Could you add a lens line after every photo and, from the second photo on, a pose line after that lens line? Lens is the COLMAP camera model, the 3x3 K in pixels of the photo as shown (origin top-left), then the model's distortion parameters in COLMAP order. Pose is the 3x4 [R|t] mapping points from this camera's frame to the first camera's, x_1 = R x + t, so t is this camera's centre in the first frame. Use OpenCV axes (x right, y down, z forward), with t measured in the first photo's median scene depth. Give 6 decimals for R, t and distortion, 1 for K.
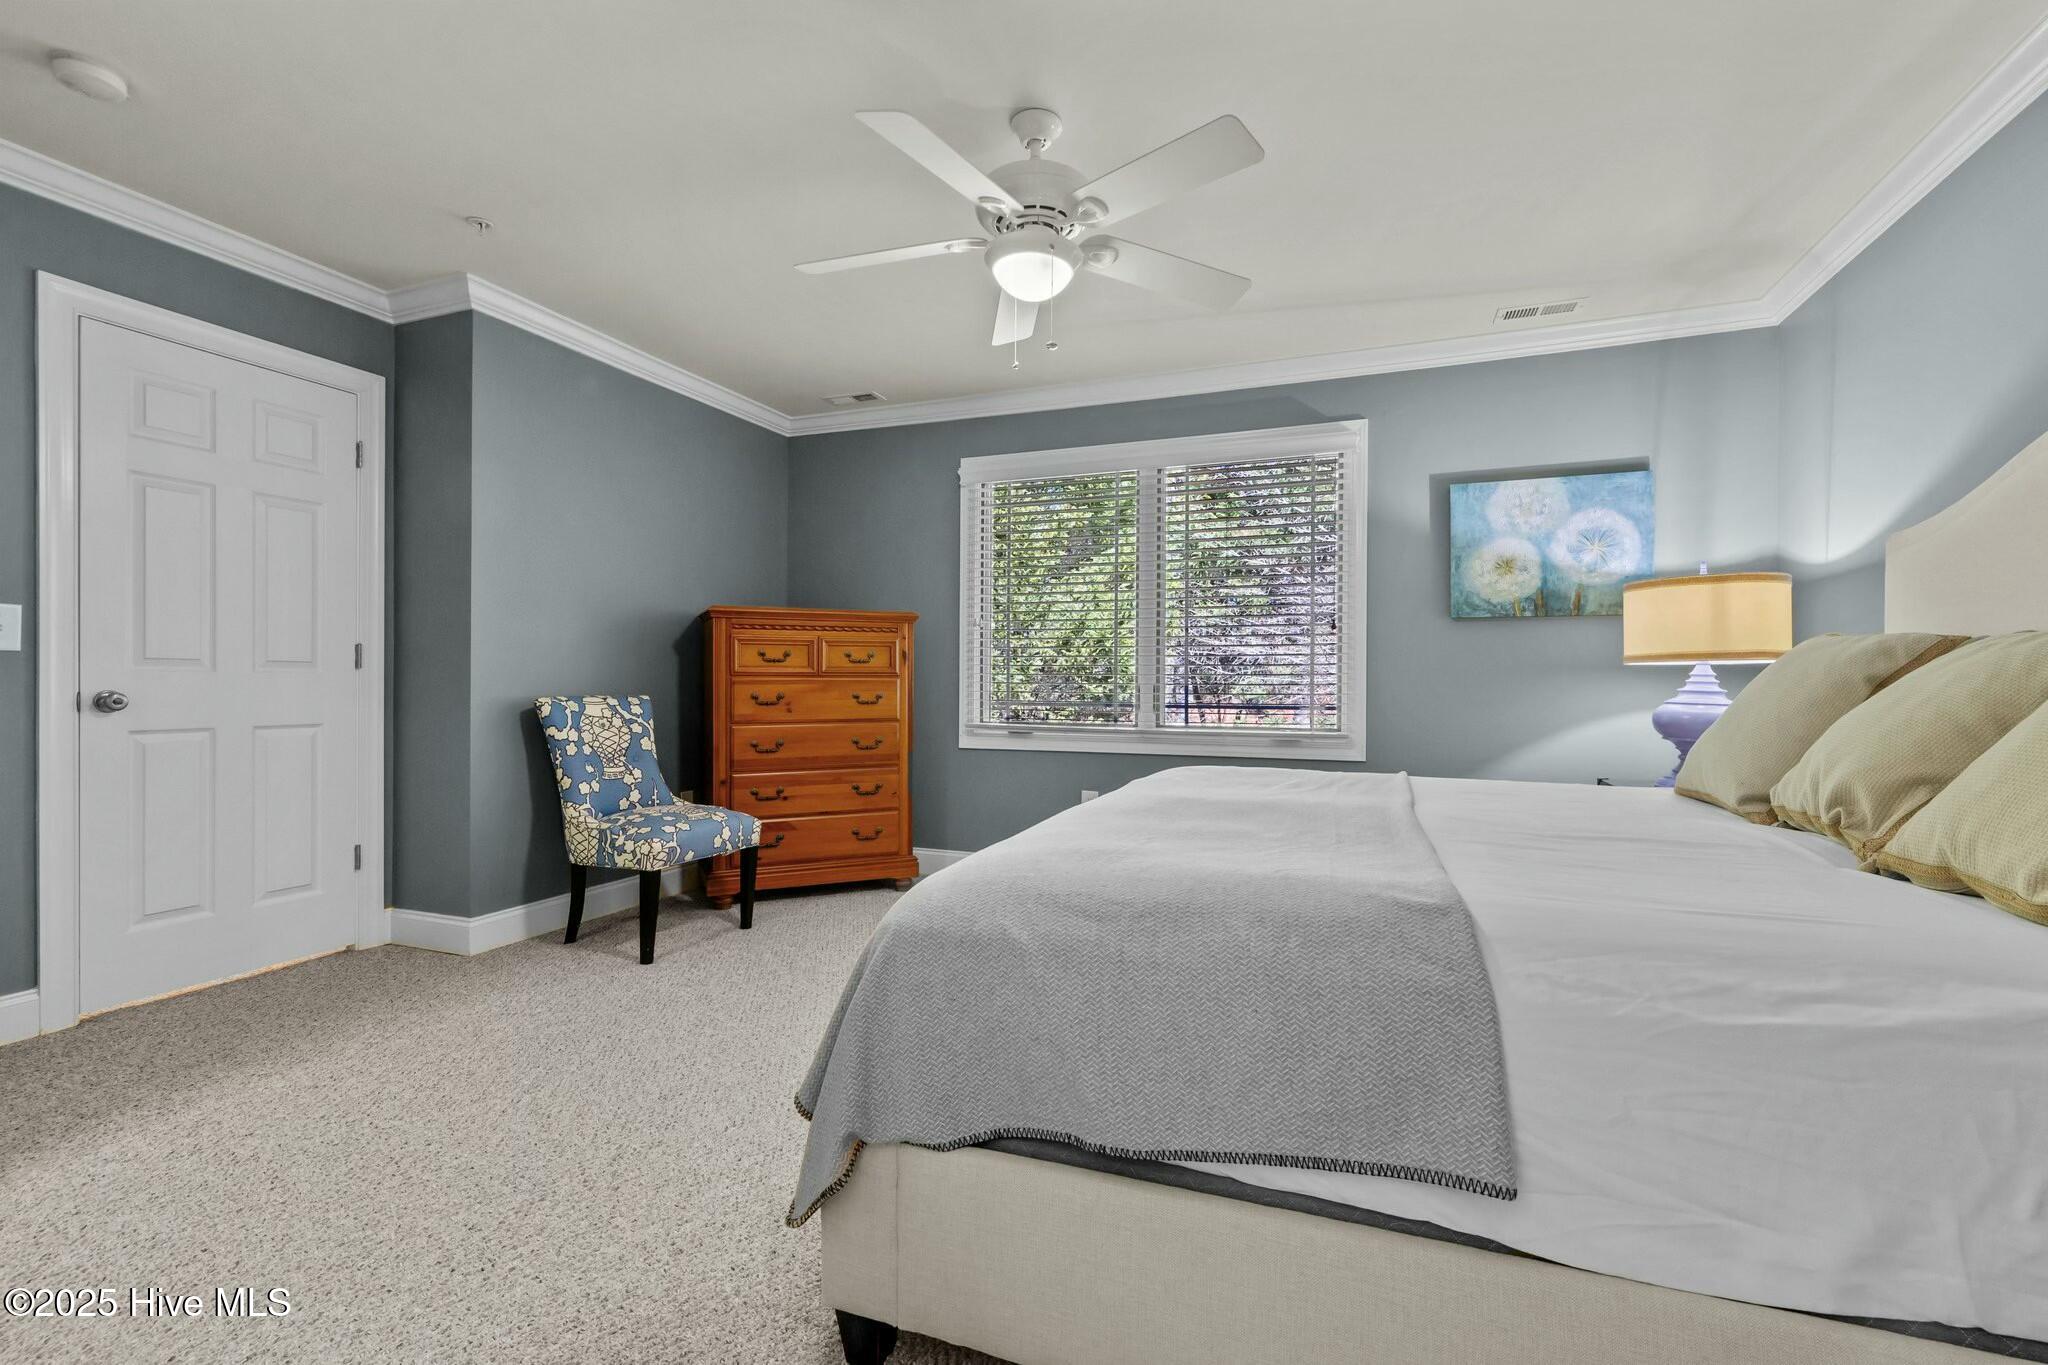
lens RADIAL K [[873.2, 0, 1022.0], [0, 873.2, 686.5], [0, 0, 1]] dist [0.004254, -0.000016]
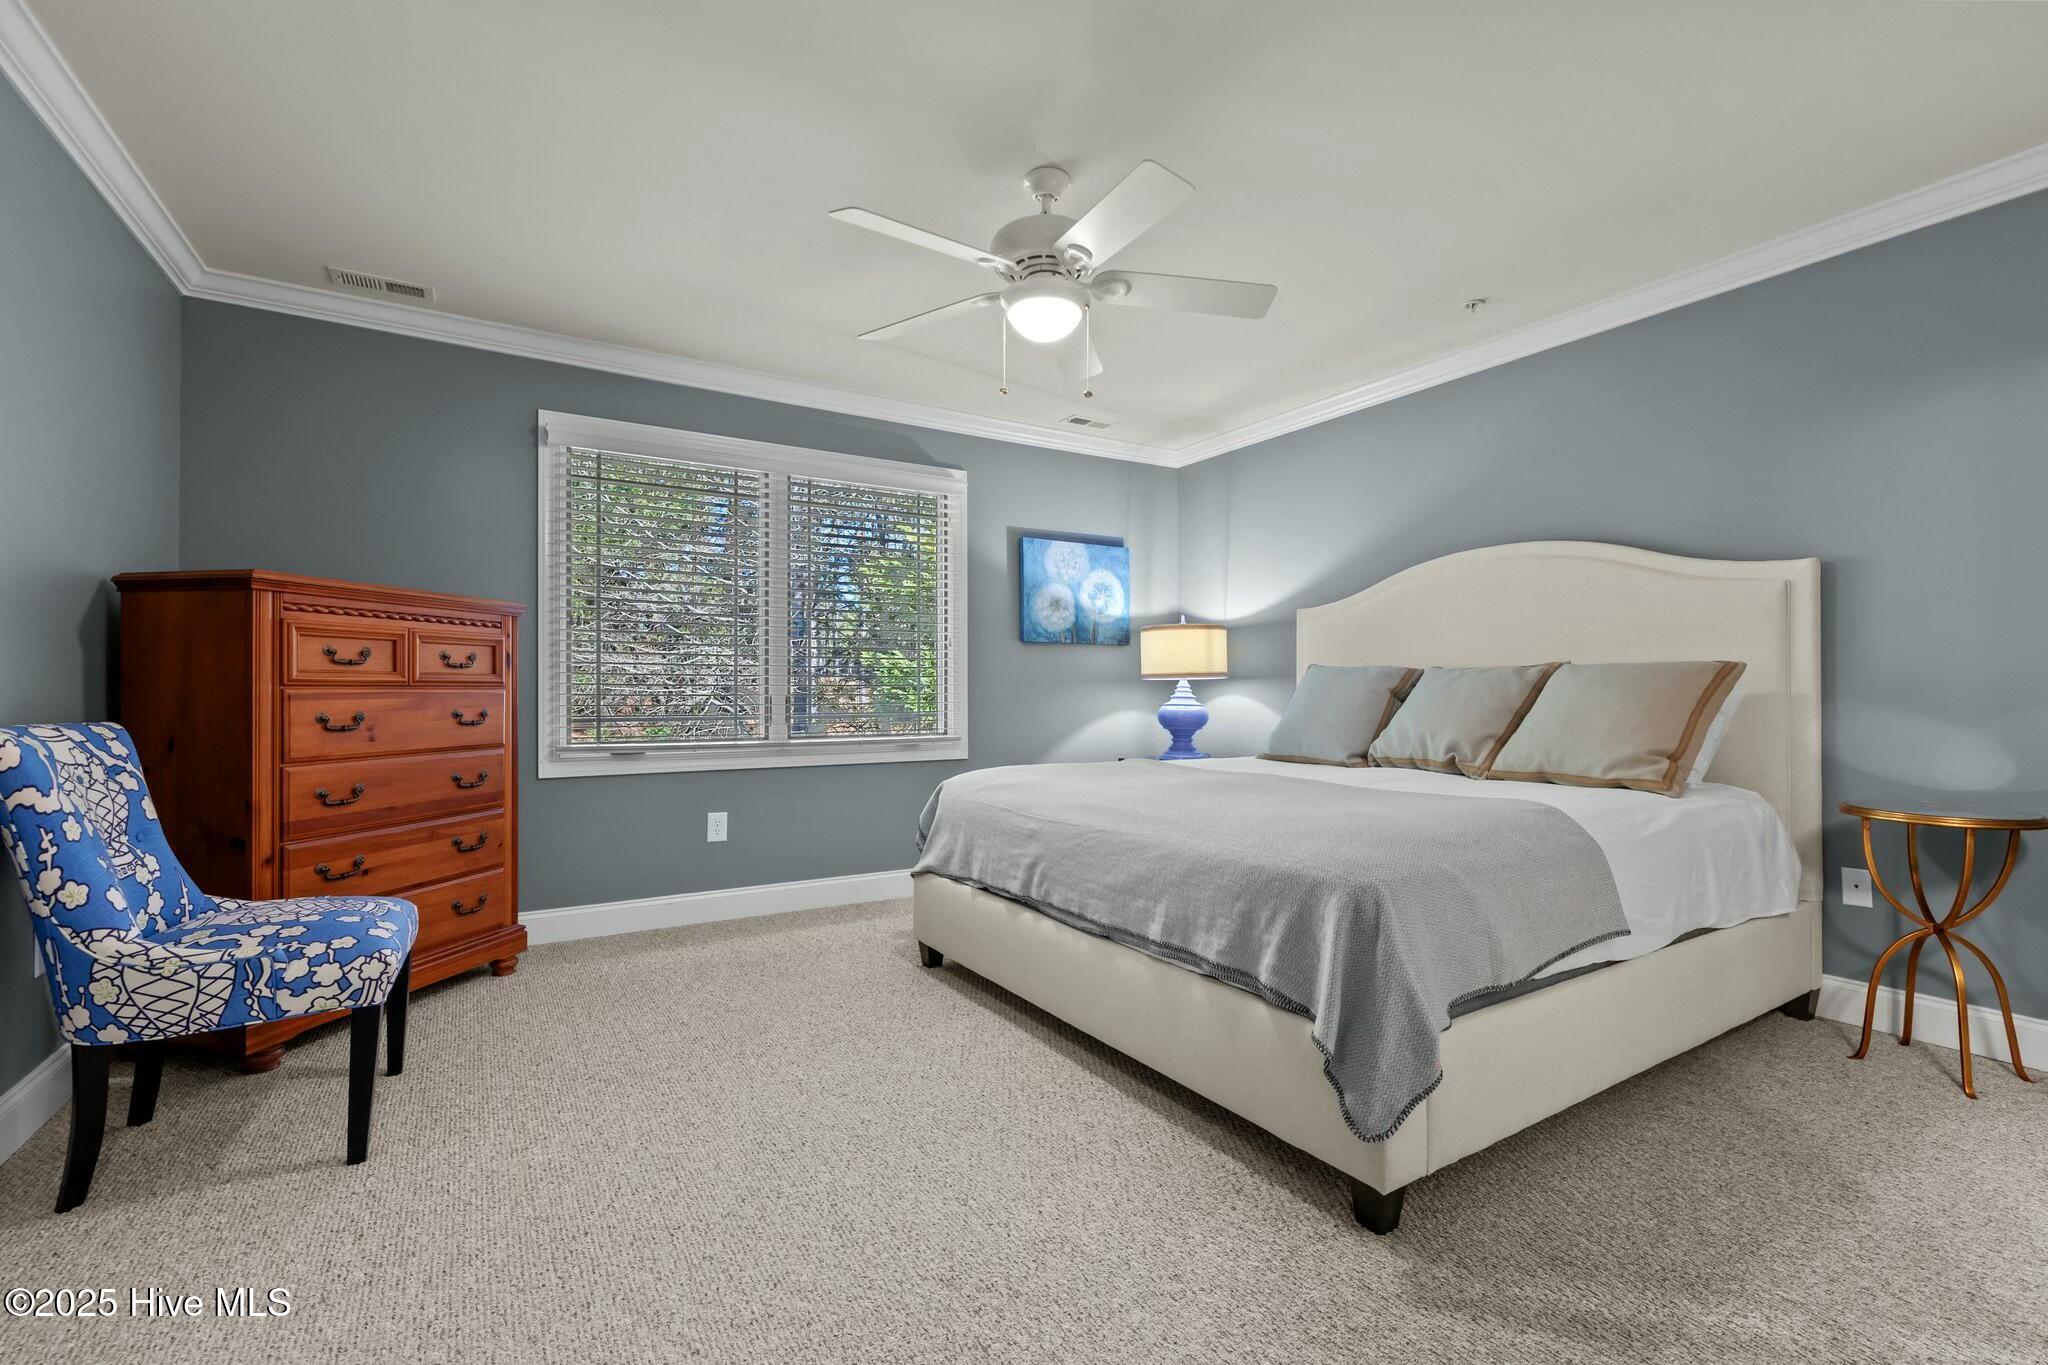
lens RADIAL K [[873.2, 0, 1024.3], [0, 873.2, 688.6], [0, 0, 1]] dist [0.004254, -0.000016]
pose [[0.616391, -0.001406, 0.787439, -0.524308], [0.008209, 0.999956, -0.004641, -0.003365], [-0.787398, 0.009325, 0.616375, 0.218101]]
